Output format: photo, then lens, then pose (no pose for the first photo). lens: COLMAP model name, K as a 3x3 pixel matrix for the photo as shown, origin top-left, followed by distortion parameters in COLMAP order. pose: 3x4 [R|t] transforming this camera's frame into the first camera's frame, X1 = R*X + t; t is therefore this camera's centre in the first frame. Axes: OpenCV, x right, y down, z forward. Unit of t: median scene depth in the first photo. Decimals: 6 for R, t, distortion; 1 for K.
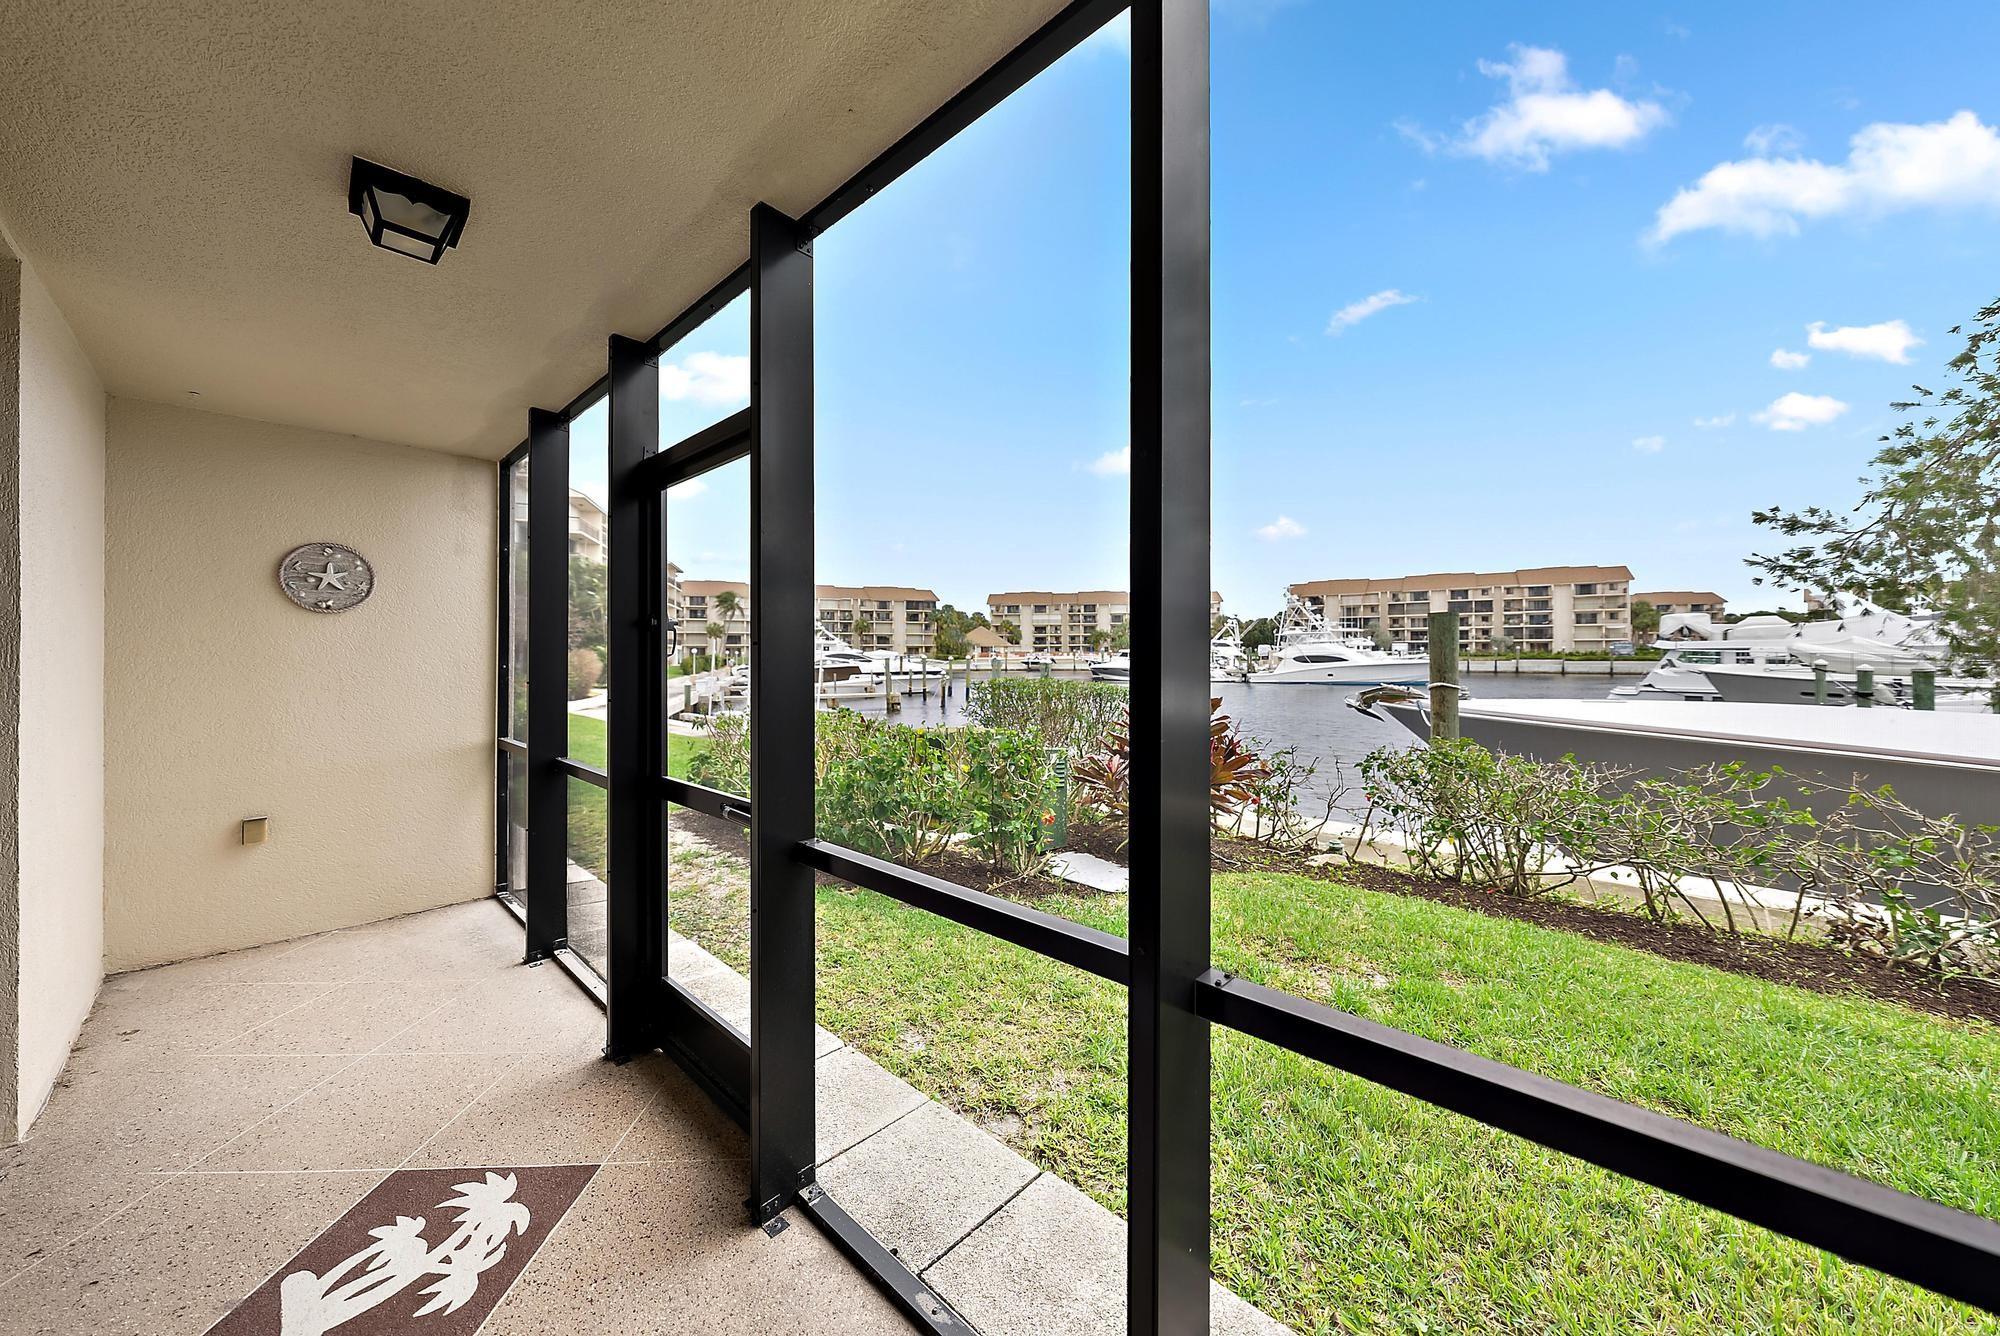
lens RADIAL K [[690.5, 0, 1025.1], [0, 690.5, 665.4], [0, 0, 1]] dist [0.008204, -0.000319]
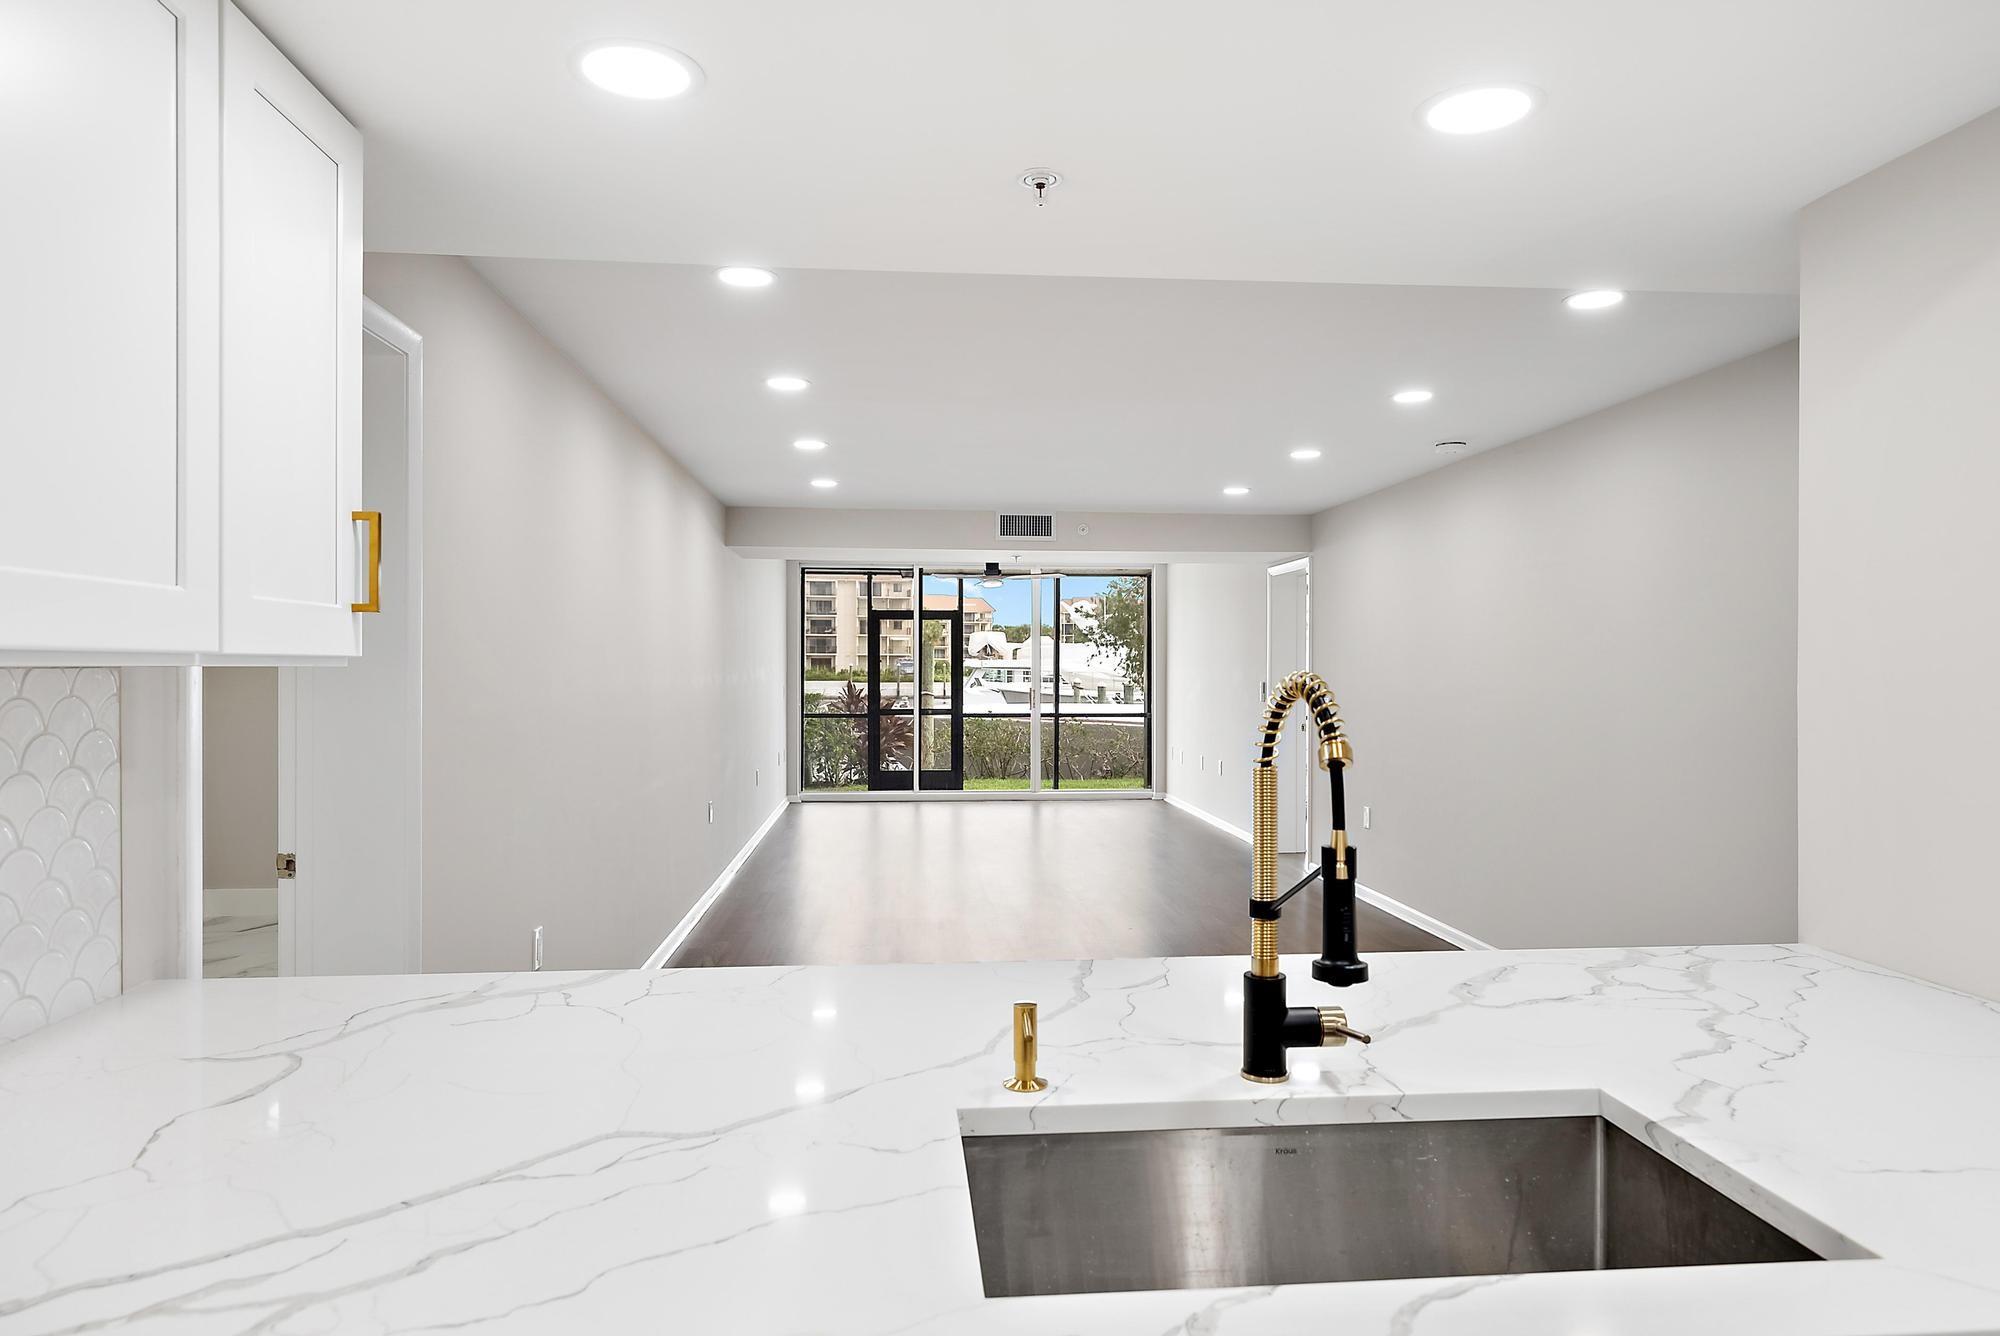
lens RADIAL K [[1268.3, 0, 1003.1], [0, 1268.3, 666.2], [0, 0, 1]] dist [0.000697, 0.000317]
pose [[0.696669, 0.006007, 0.717368, -0.126079], [0.009549, 0.999799, -0.017646, 0.002482], [-0.717330, 0.019143, 0.696471, -0.104817]]
